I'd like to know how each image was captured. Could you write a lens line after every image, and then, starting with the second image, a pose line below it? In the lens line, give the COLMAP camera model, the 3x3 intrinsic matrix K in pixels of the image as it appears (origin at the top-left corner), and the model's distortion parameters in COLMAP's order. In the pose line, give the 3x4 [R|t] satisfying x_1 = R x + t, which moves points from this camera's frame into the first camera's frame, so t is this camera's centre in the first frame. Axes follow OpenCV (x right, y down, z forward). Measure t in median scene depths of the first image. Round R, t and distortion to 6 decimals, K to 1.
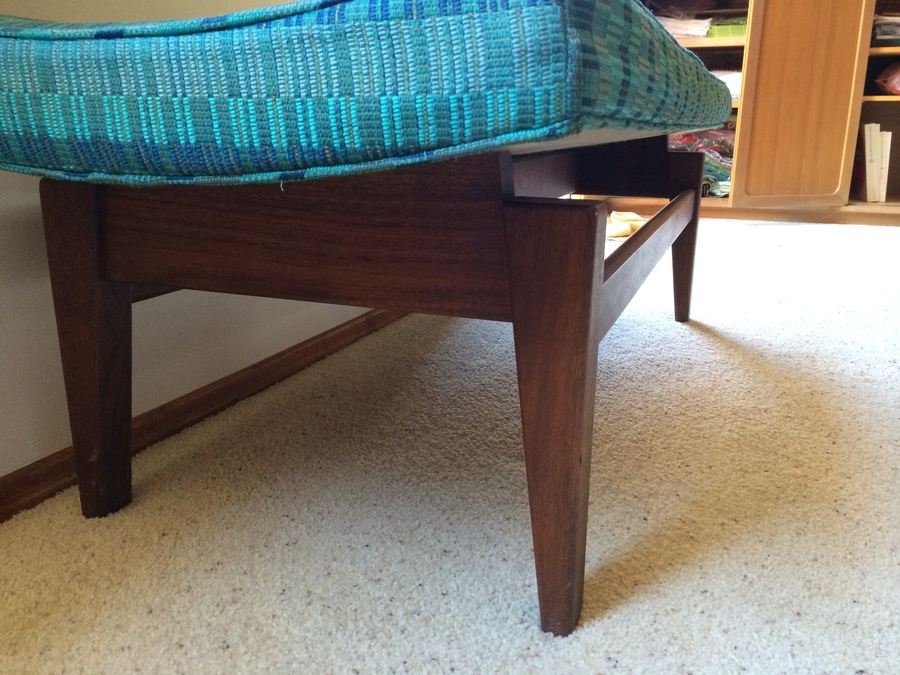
lens RADIAL K [[785.3, 0, 440.8], [0, 785.3, 335.0], [0, 0, 1]] dist [0.081422, -0.119223]
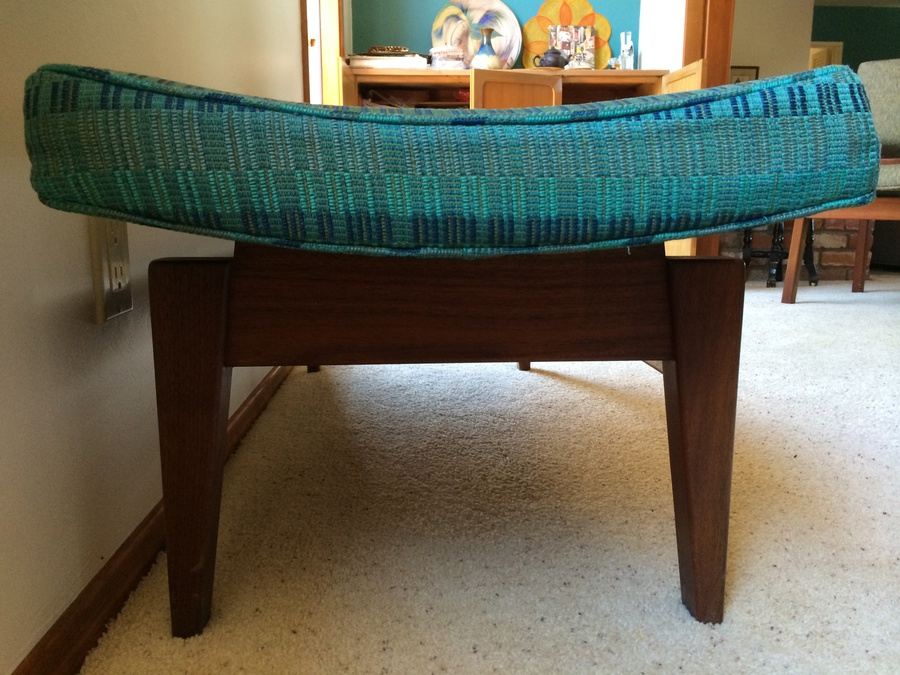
lens RADIAL K [[785.3, 0, 455.5], [0, 785.3, 332.2], [0, 0, 1]] dist [0.081422, -0.119223]
pose [[0.903865, -0.080669, 0.420143, -0.820618], [0.120552, 0.990292, -0.069208, -0.016683], [-0.410481, 0.113204, 0.904815, 0.055313]]
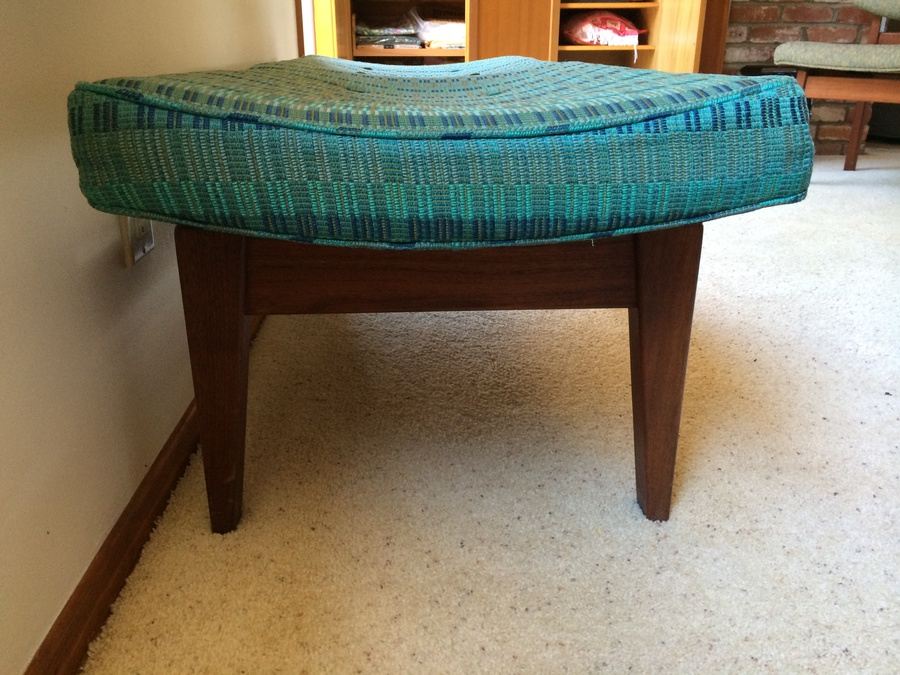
lens RADIAL K [[785.3, 0, 453.4], [0, 785.3, 337.3], [0, 0, 1]] dist [0.081422, -0.119223]
pose [[0.902776, -0.155789, 0.400905, -0.874270], [0.118775, 0.986151, 0.115751, -0.188253], [-0.413385, -0.056880, 0.908778, -0.134932]]
